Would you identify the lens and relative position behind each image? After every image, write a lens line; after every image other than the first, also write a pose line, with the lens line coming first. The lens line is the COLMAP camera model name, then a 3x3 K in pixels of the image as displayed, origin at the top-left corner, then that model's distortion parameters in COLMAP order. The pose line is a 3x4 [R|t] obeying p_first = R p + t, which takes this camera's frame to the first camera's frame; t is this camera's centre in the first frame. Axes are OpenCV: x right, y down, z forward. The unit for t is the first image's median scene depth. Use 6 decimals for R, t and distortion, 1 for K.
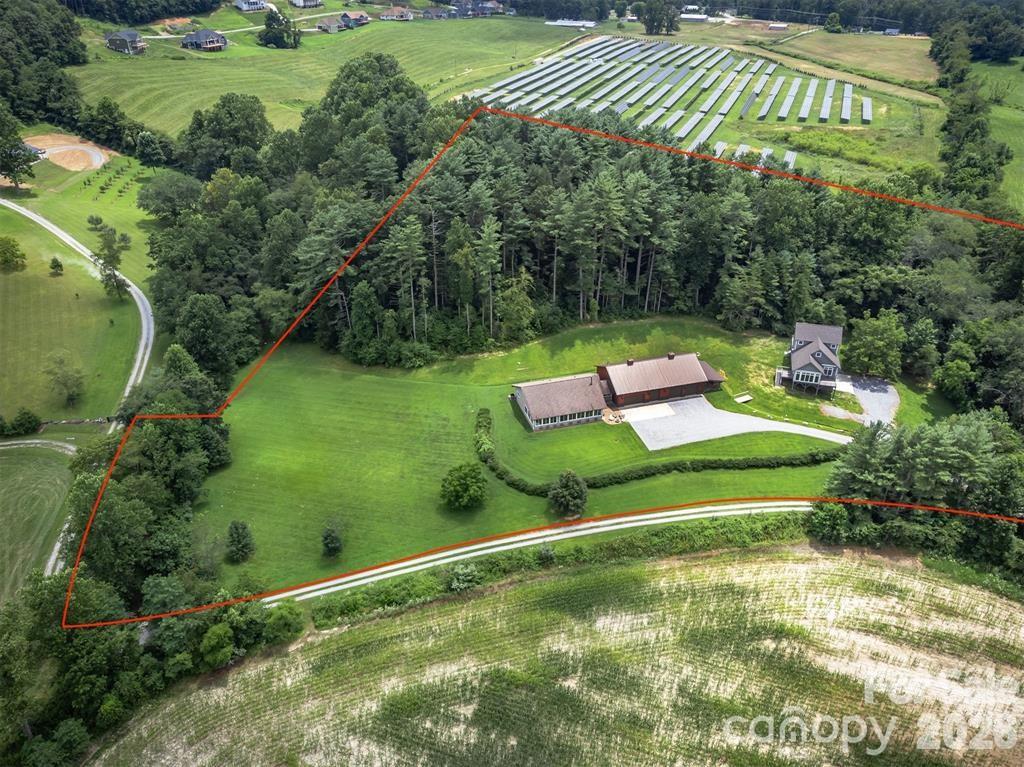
lens RADIAL K [[770.6, 0, 512.0], [0, 770.6, 383.5], [0, 0, 1]] dist [-0.003561, -0.001575]
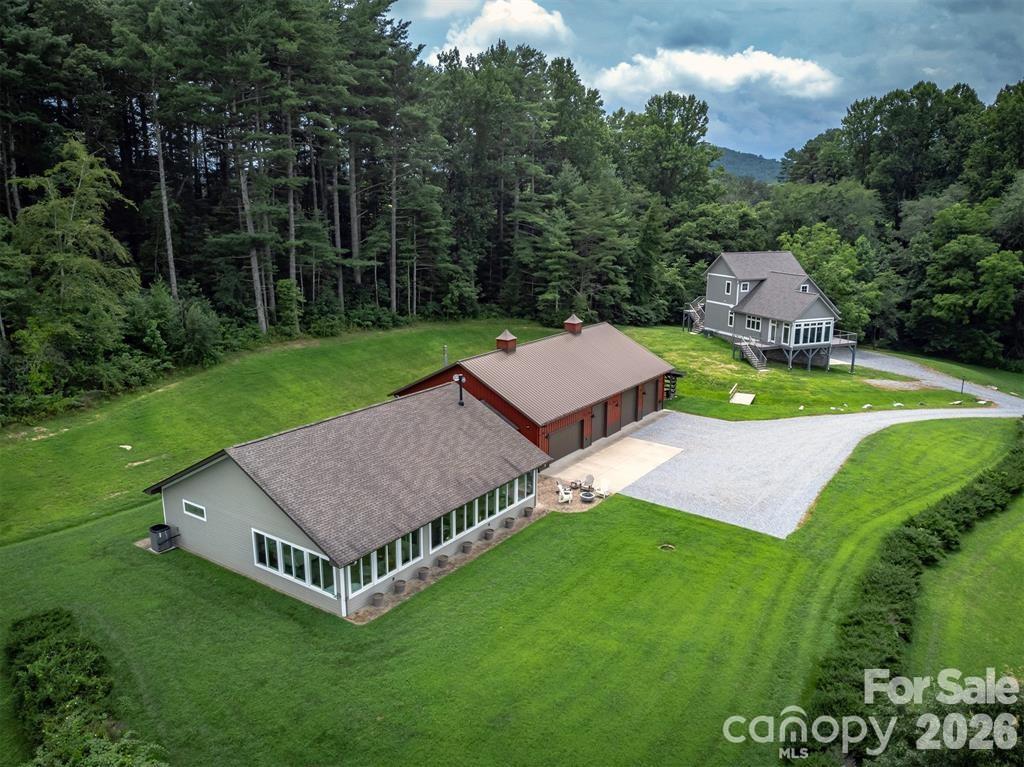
lens RADIAL K [[770.6, 0, 512.0], [0, 770.6, 383.5], [0, 0, 1]] dist [-0.003561, -0.001575]
pose [[0.778809, -0.137975, 0.611898, -0.053499], [0.310650, 0.932315, -0.185163, 0.051352], [-0.544934, 0.334293, 0.768957, 0.754204]]
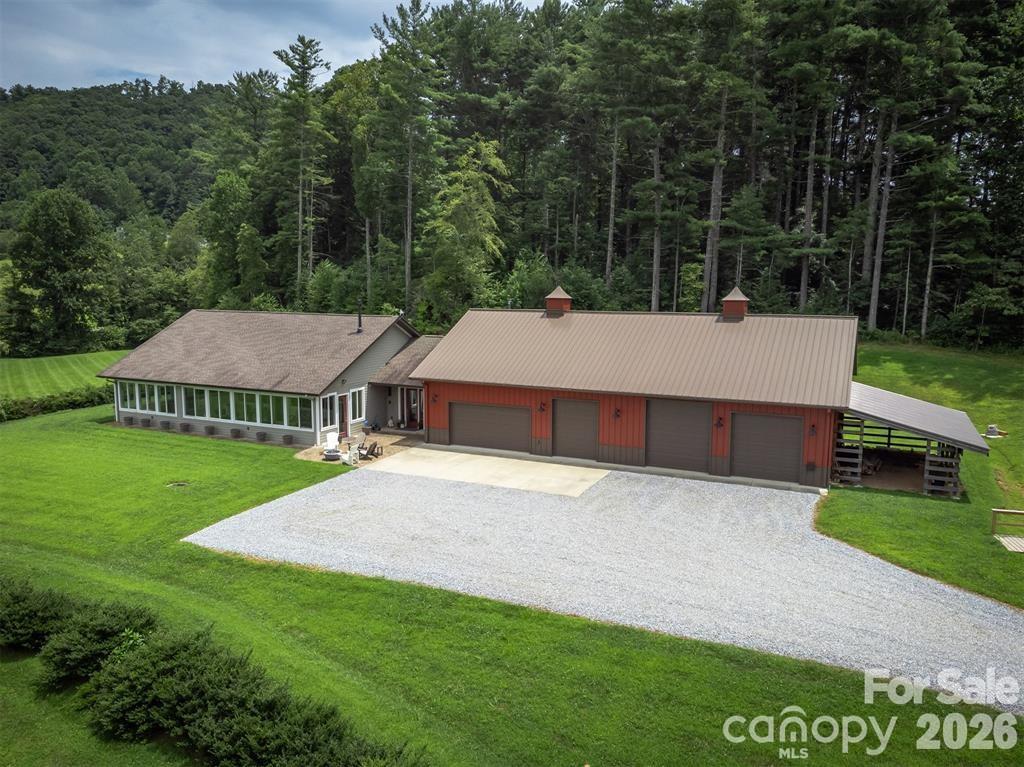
lens RADIAL K [[770.6, 0, 512.0], [0, 770.6, 383.5], [0, 0, 1]] dist [-0.003561, -0.001575]
pose [[0.748399, 0.094480, -0.656484, 0.313623], [-0.348104, 0.898470, -0.267535, 0.069533], [0.564555, 0.428748, 0.705304, 0.830589]]
